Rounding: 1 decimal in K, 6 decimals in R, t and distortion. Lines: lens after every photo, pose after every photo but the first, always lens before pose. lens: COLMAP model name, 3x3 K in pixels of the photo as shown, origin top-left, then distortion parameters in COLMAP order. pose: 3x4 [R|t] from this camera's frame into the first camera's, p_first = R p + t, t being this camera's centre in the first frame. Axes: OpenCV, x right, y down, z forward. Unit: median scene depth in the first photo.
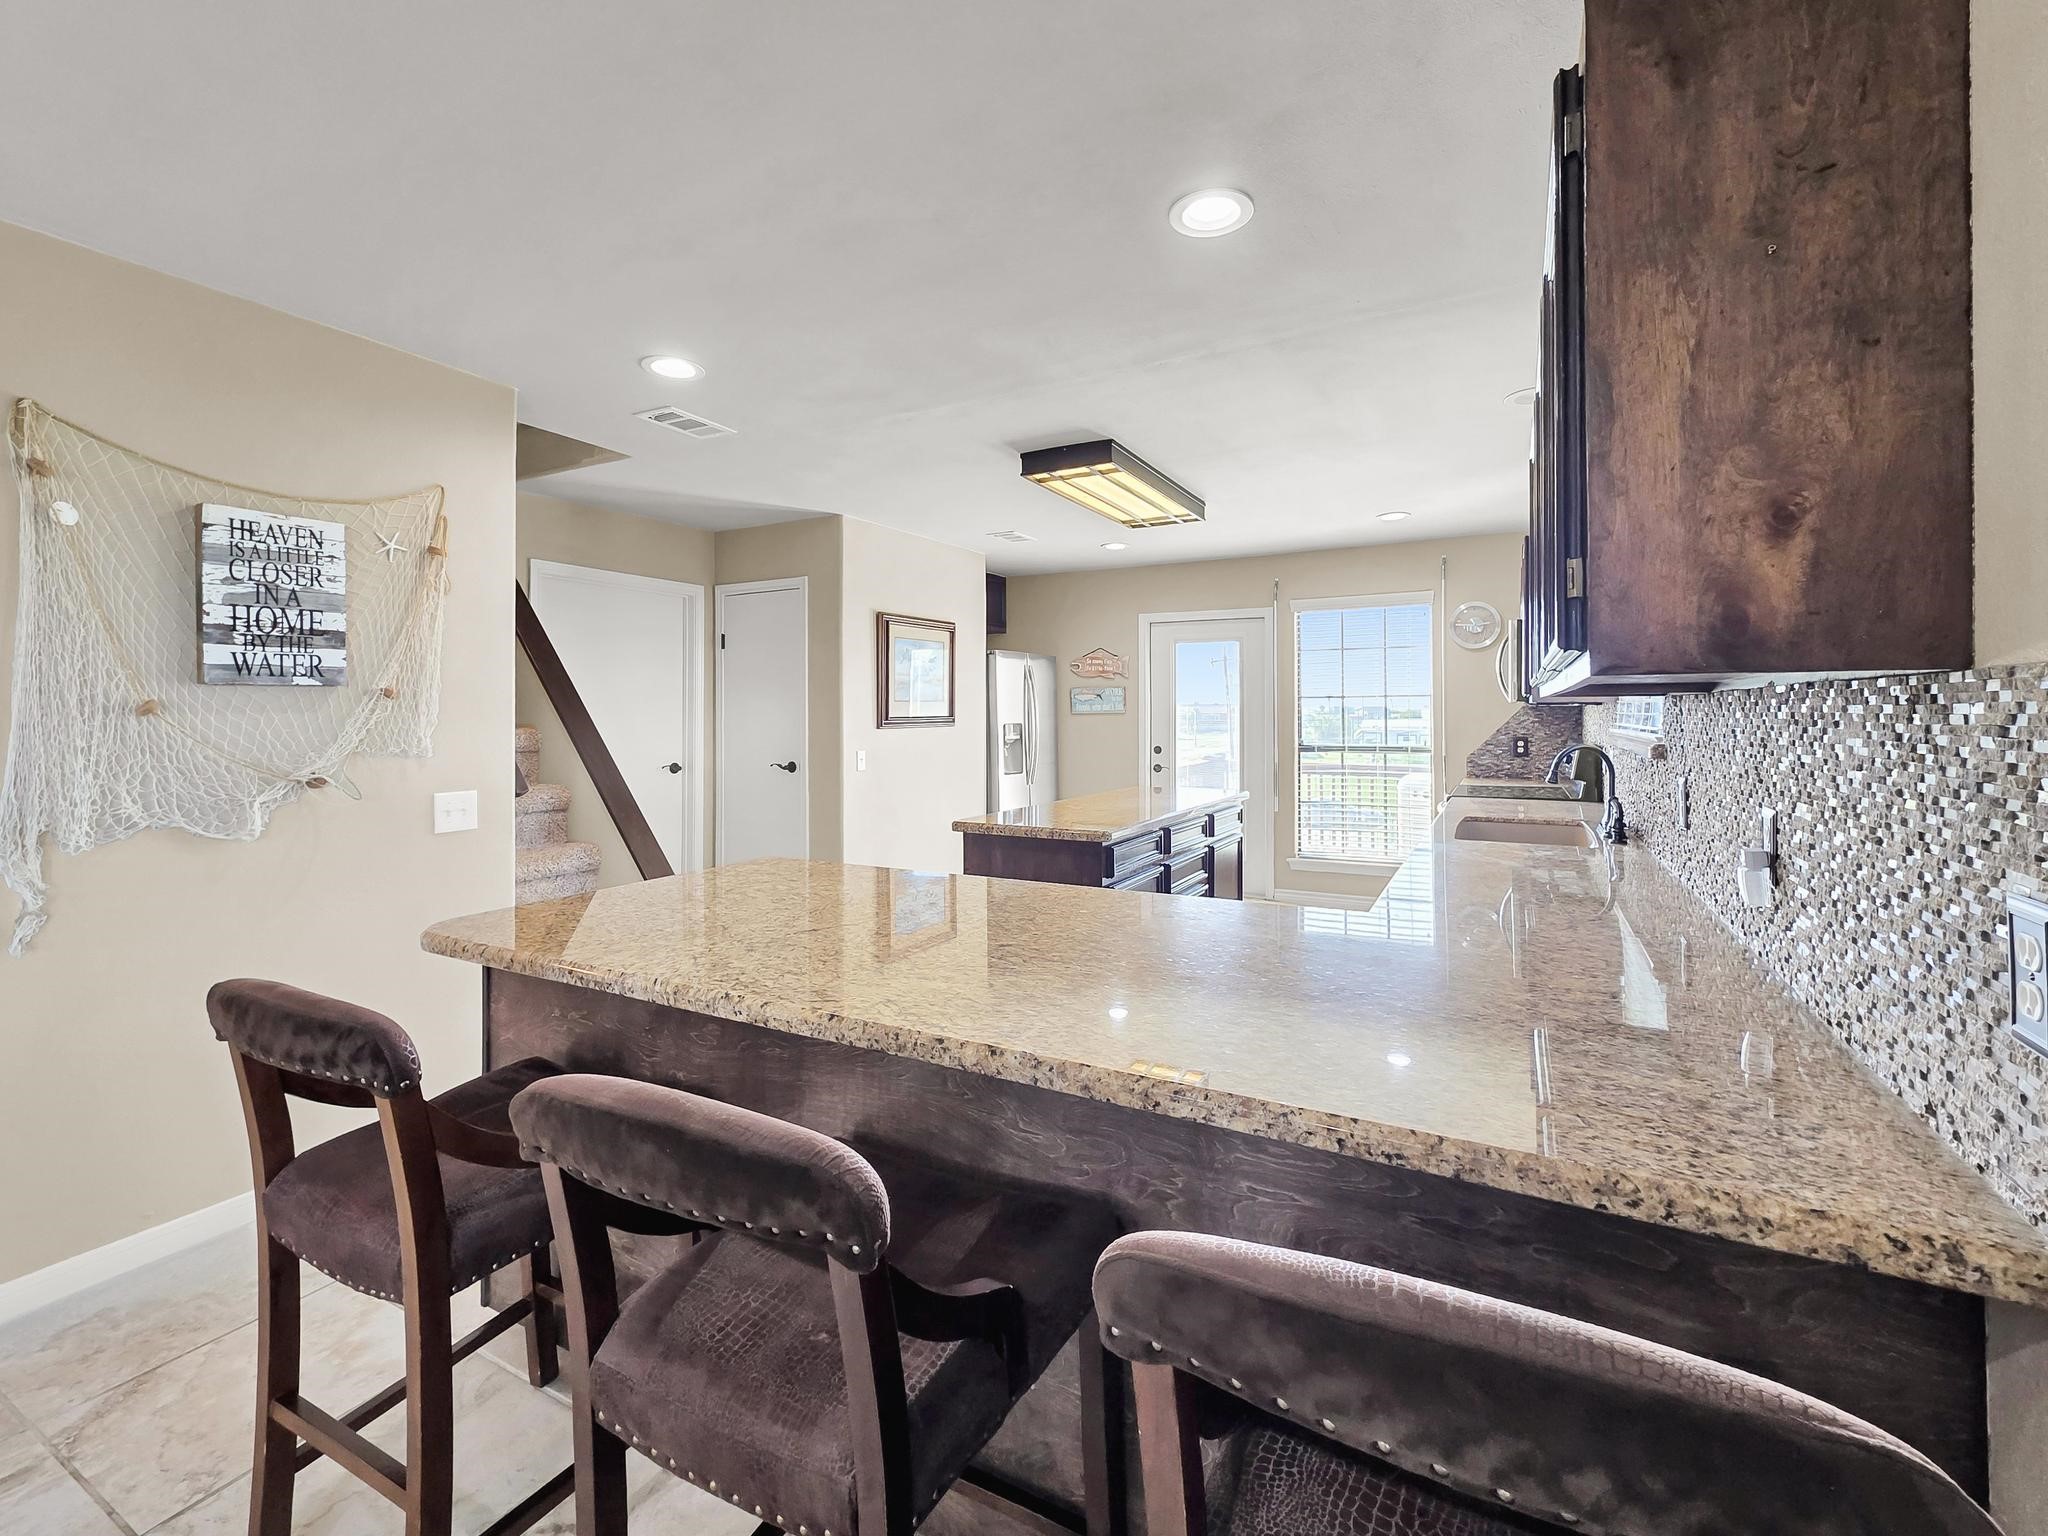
lens RADIAL K [[882.0, 0, 1056.2], [0, 882.0, 713.2], [0, 0, 1]] dist [-0.001807, -0.000178]
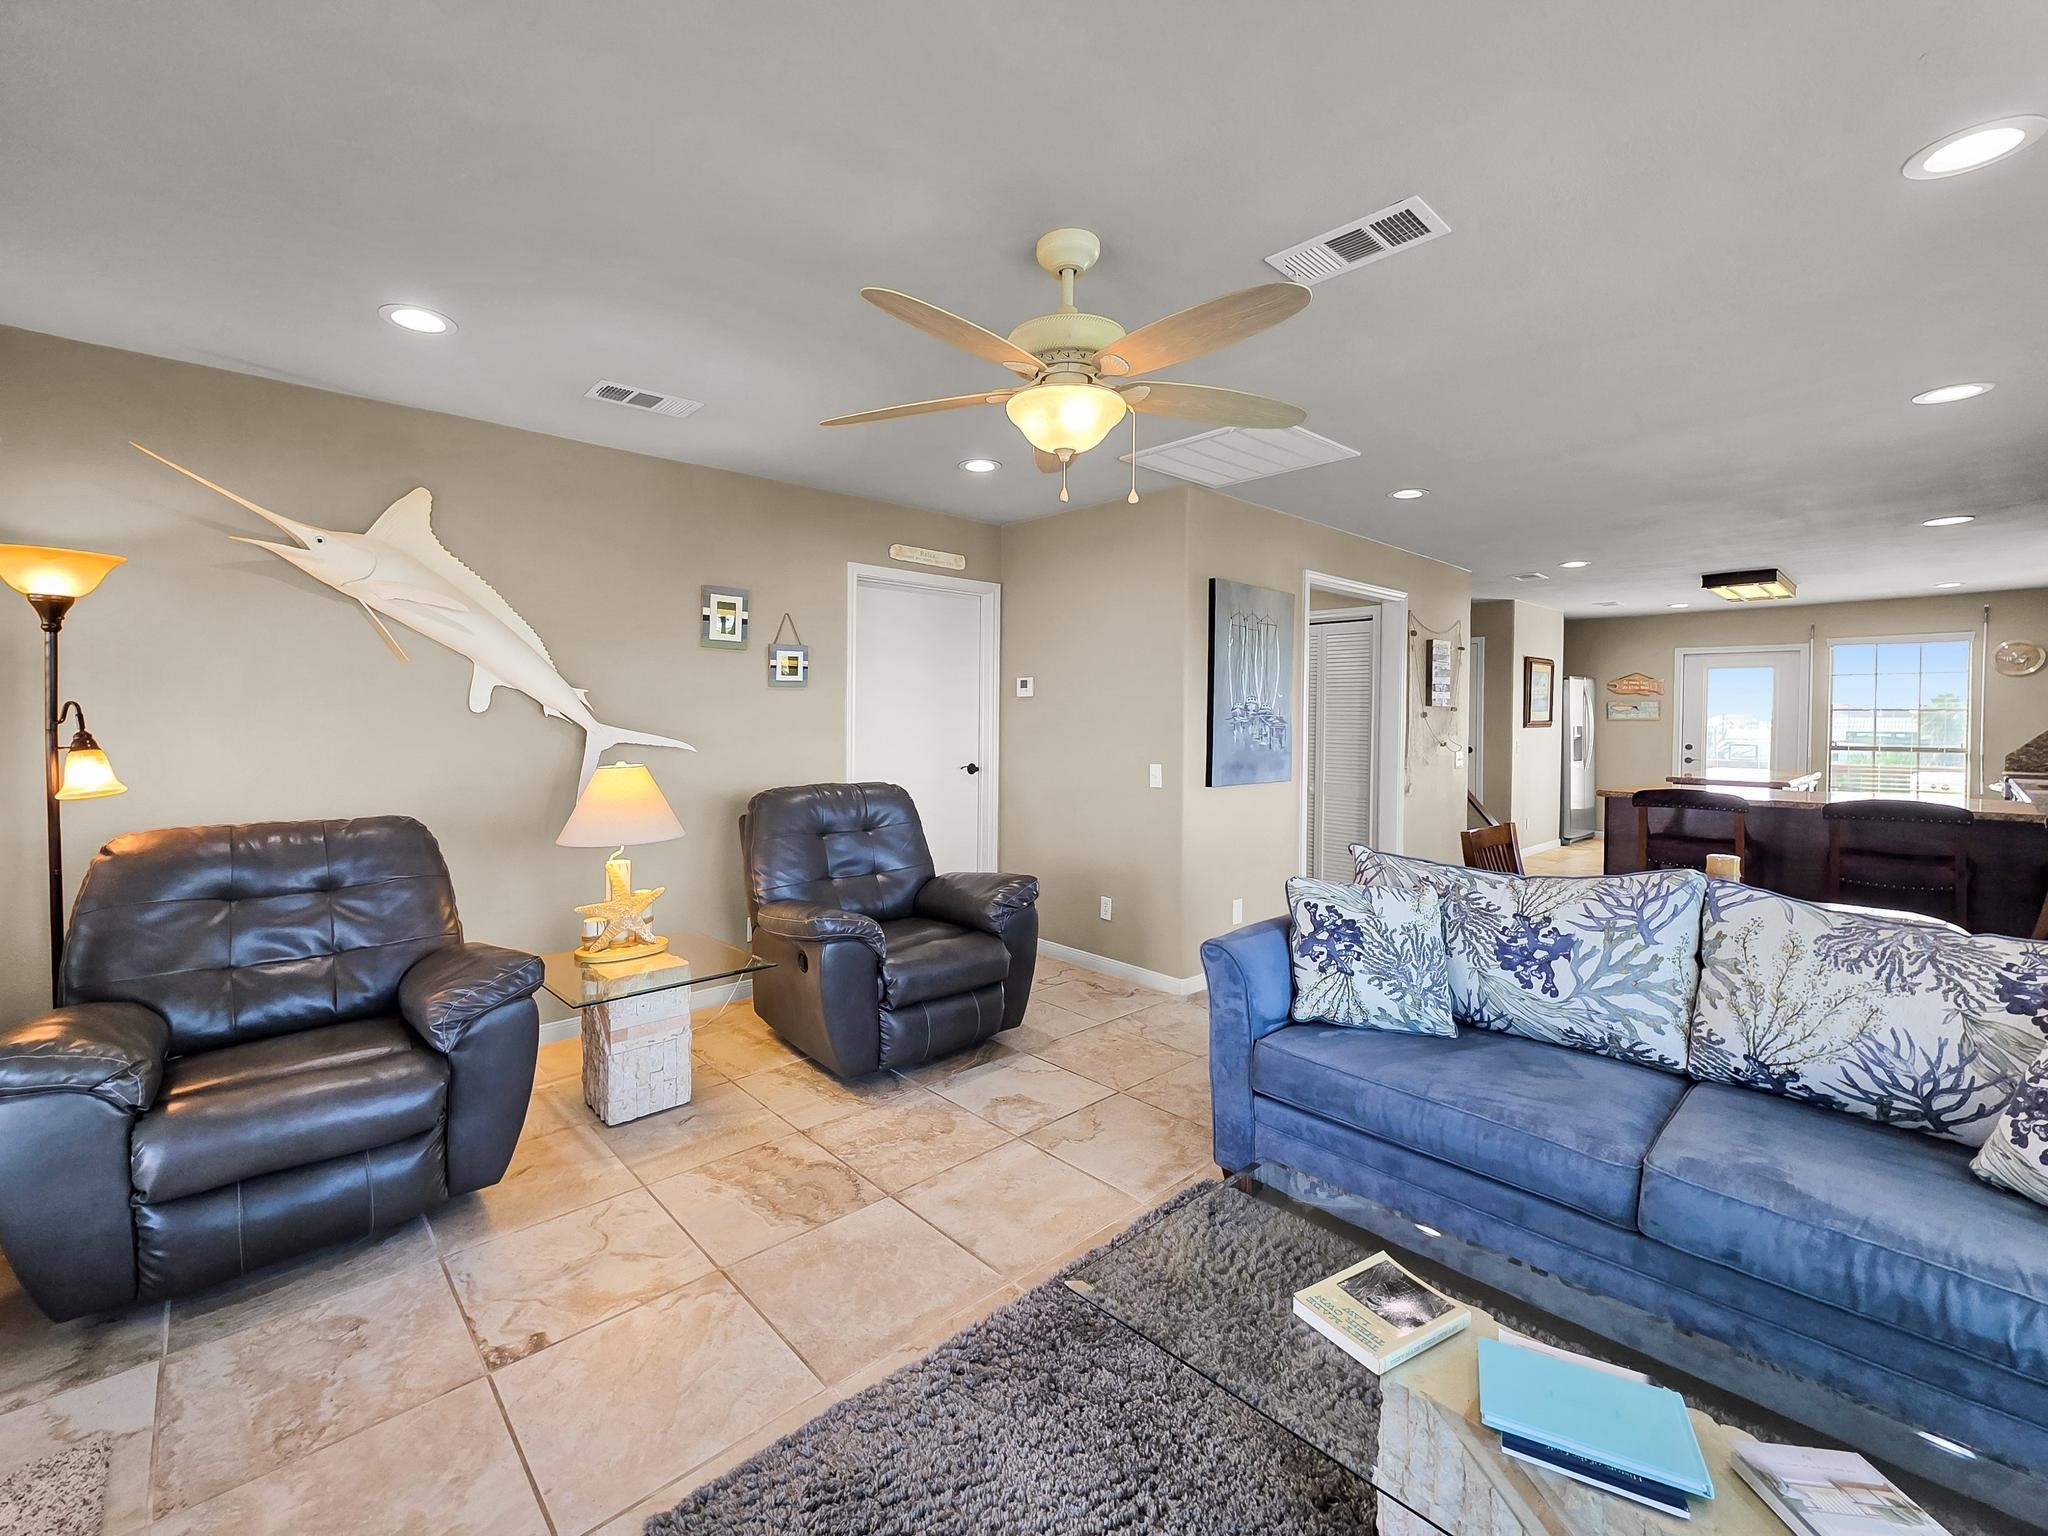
lens RADIAL K [[869.0, 0, 967.1], [0, 869.0, 730.3], [0, 0, 1]] dist [0.003751, -0.001389]
pose [[0.933116, 0.016343, -0.359205, -0.600868], [-0.010385, 0.999775, 0.018510, 0.003081], [0.359427, -0.013541, 0.933075, -0.906394]]
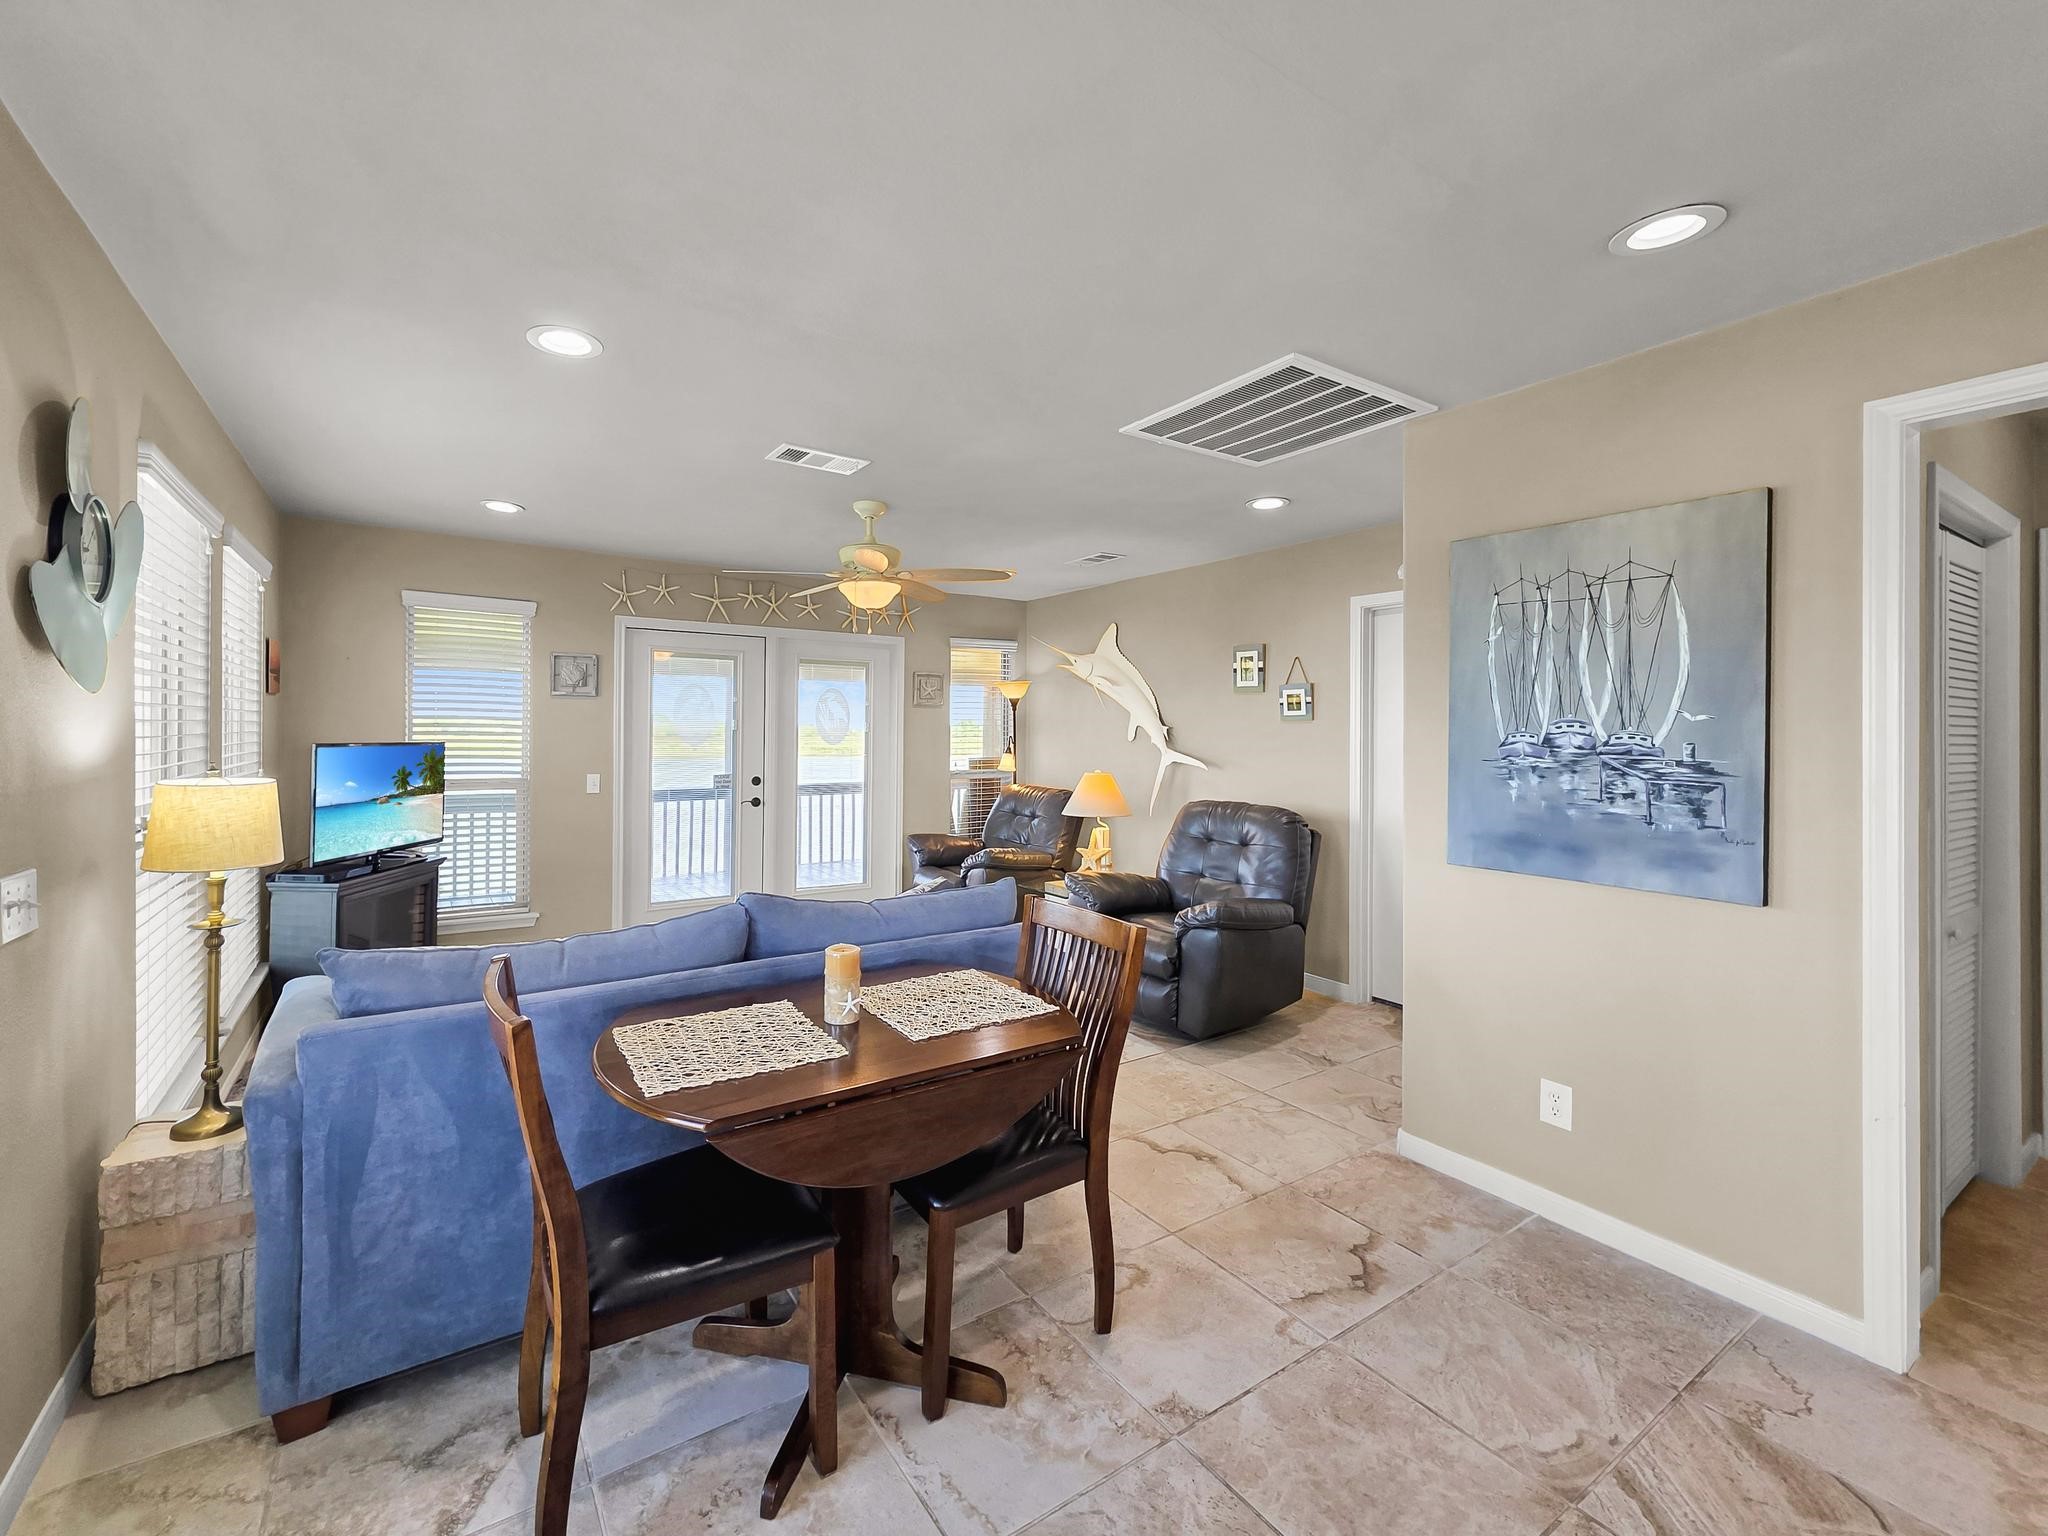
lens RADIAL K [[847.0, 0, 990.2], [0, 847.0, 724.5], [0, 0, 1]] dist [0.003899, -0.001278]
pose [[-0.477189, -0.002859, -0.878796, -0.067505], [-0.003070, 0.999994, -0.001586, -0.014851], [0.878795, 0.001941, -0.477195, -0.022107]]
